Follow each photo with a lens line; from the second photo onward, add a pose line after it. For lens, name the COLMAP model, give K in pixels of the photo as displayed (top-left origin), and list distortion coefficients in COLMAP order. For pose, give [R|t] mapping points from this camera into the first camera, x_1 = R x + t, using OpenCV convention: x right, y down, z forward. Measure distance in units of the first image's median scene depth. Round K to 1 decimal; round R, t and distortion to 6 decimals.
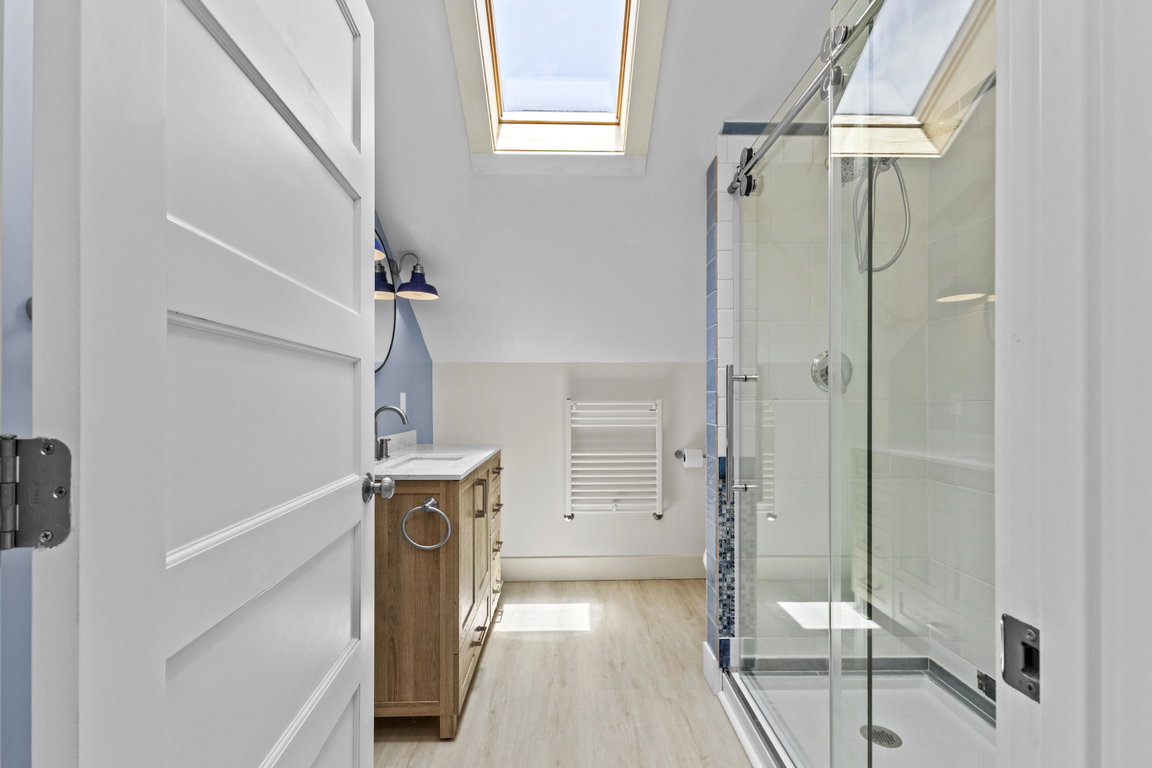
lens RADIAL K [[503.2, 0, 582.6], [0, 503.2, 396.5], [0, 0, 1]] dist [0.006334, -0.000001]
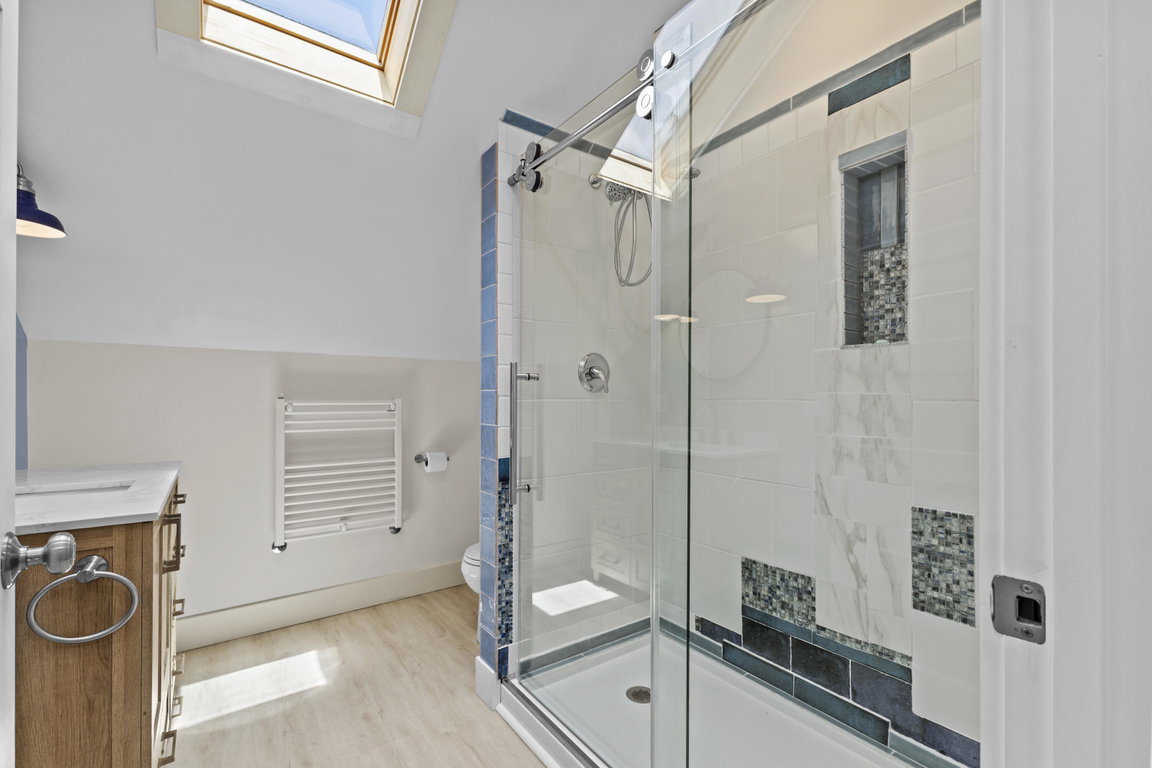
lens RADIAL K [[503.2, 0, 582.6], [0, 503.2, 396.5], [0, 0, 1]] dist [0.006334, -0.000001]
pose [[0.817540, 0.004472, 0.575854, -0.148880], [-0.004974, 0.999987, -0.000704, 0.002079], [-0.575850, -0.002289, 0.817552, 0.129028]]
